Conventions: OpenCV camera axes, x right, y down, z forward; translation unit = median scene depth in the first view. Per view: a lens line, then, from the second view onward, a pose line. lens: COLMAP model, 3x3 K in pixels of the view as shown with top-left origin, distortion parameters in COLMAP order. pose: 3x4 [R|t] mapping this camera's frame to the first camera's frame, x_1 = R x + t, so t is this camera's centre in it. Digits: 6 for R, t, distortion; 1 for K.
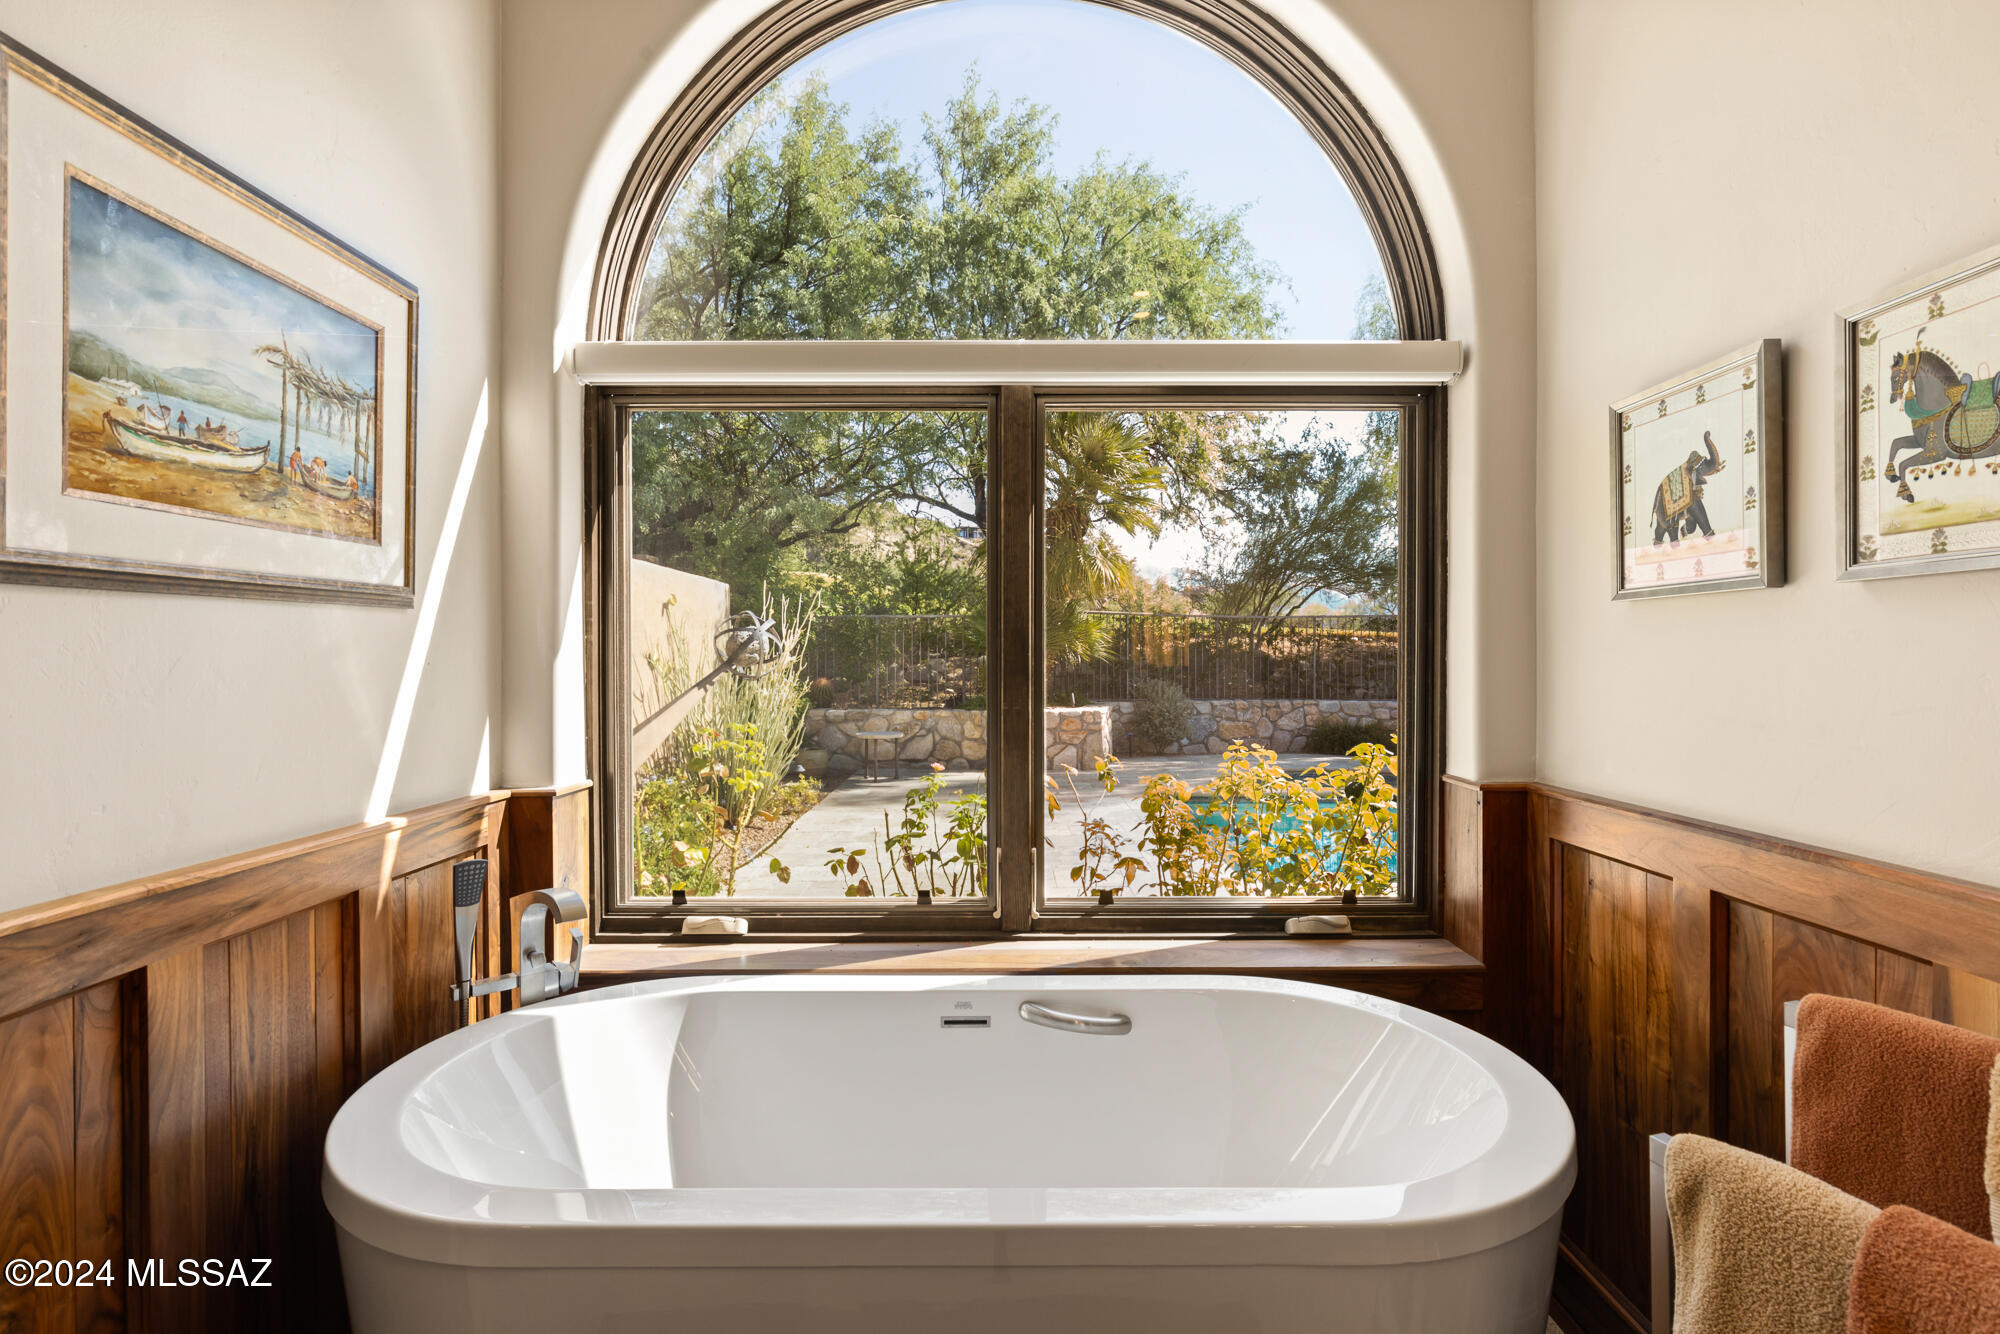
lens RADIAL K [[1036.2, 0, 1004.4], [0, 1036.2, 659.9], [0, 0, 1]] dist [-0.000374, -0.000058]
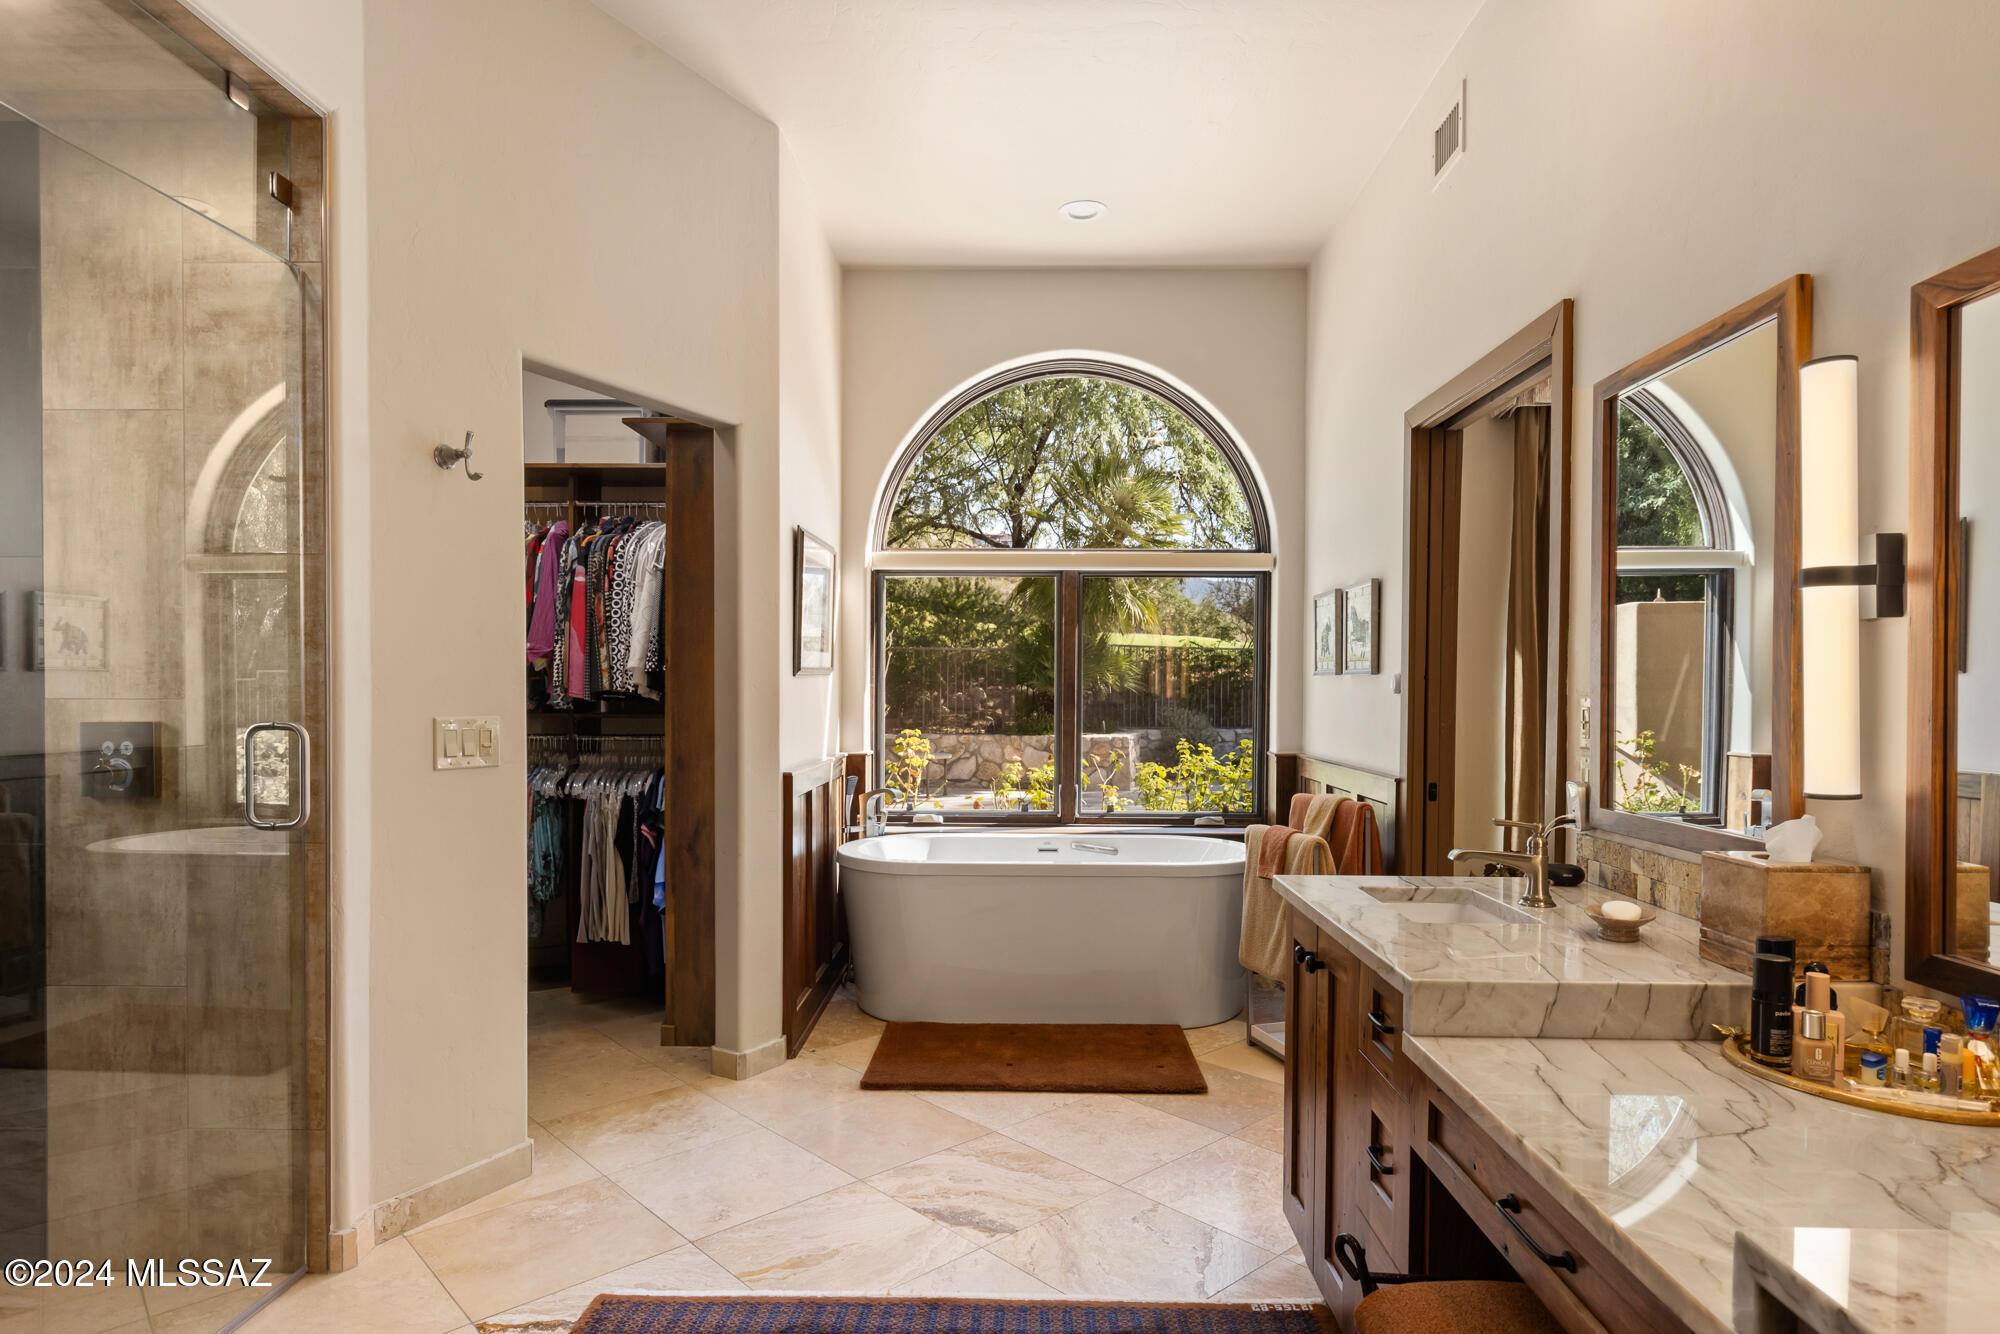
lens RADIAL K [[1146.6, 0, 995.0], [0, 1146.6, 681.1], [0, 0, 1]] dist [-0.000974, -0.000243]
pose [[0.999474, 0.006679, -0.031729, -0.010535], [-0.006835, 0.999965, -0.004811, -0.003140], [0.031696, 0.005026, 0.999485, -0.215600]]
